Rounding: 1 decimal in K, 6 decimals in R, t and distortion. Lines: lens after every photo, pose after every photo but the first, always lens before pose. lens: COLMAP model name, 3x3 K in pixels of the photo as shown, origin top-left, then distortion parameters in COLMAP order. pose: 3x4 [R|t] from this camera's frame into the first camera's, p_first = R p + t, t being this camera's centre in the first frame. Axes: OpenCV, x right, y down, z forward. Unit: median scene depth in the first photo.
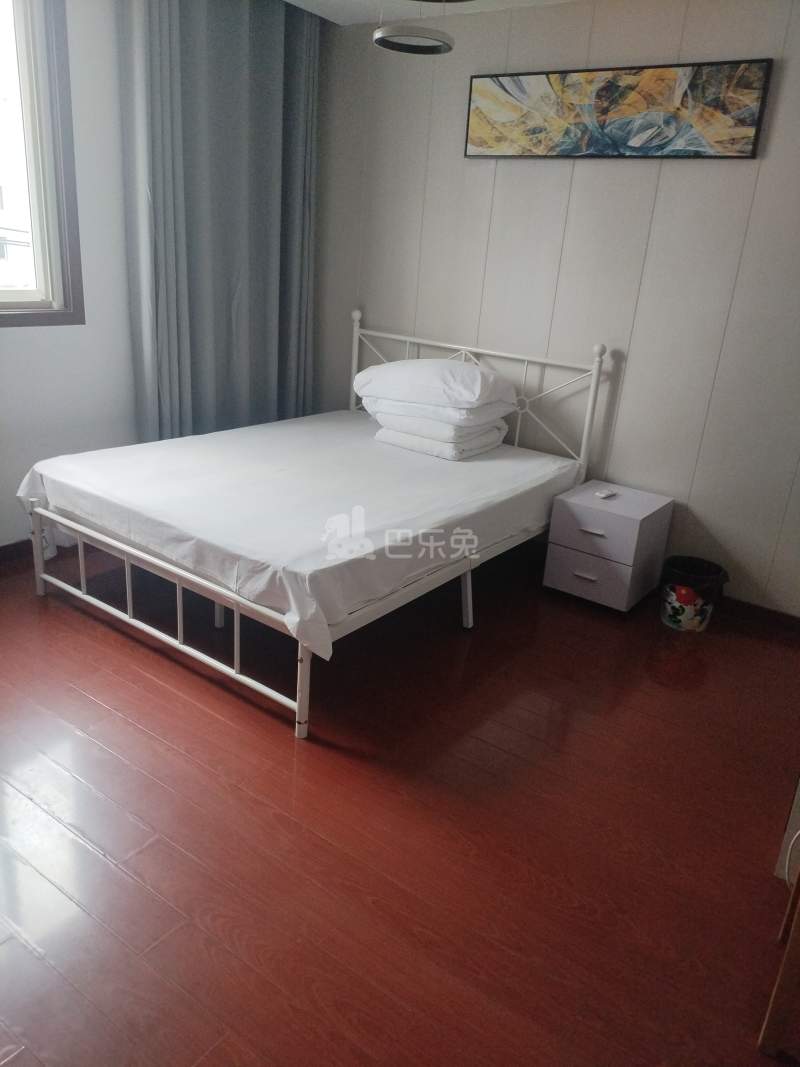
lens RADIAL K [[786.9, 0, 400.0], [0, 786.9, 533.5], [0, 0, 1]] dist [0.010916, 0.000903]
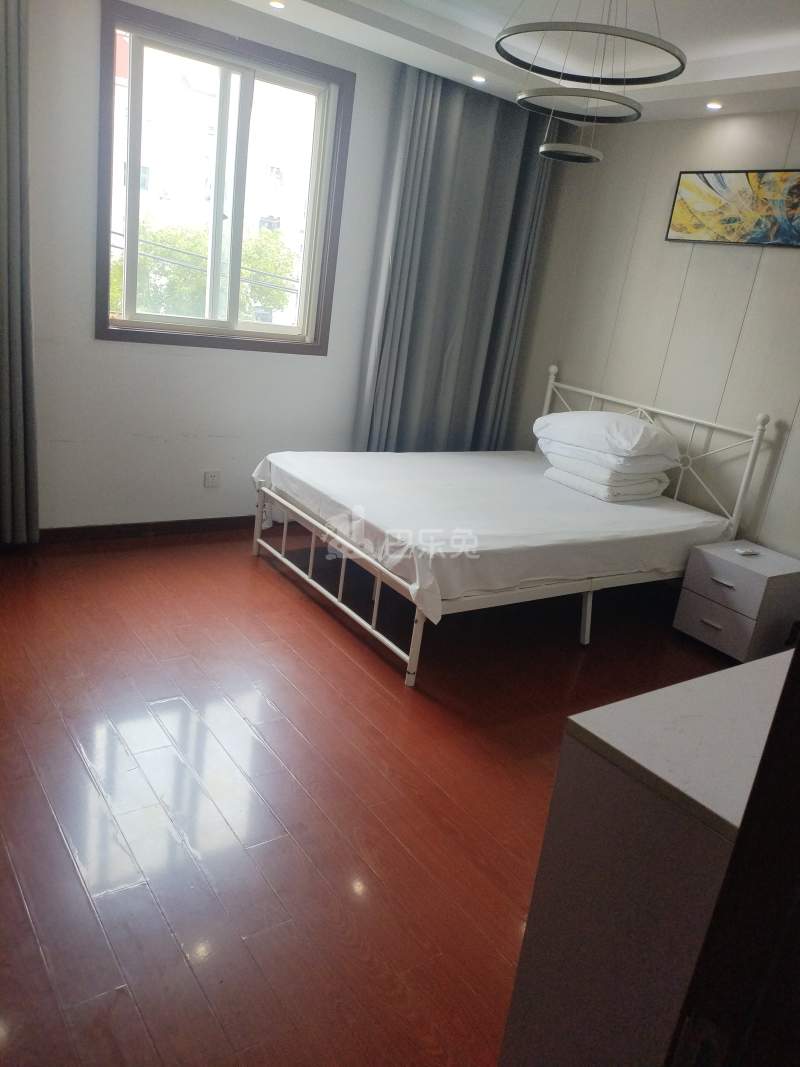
lens RADIAL K [[788.6, 0, 400.0], [0, 788.6, 533.5], [0, 0, 1]] dist [-0.006804, -0.006130]
pose [[0.941357, 0.152072, -0.301198, 0.137295], [-0.173710, 0.983711, -0.046242, 0.055730], [0.289260, 0.095851, 0.952440, -0.148368]]
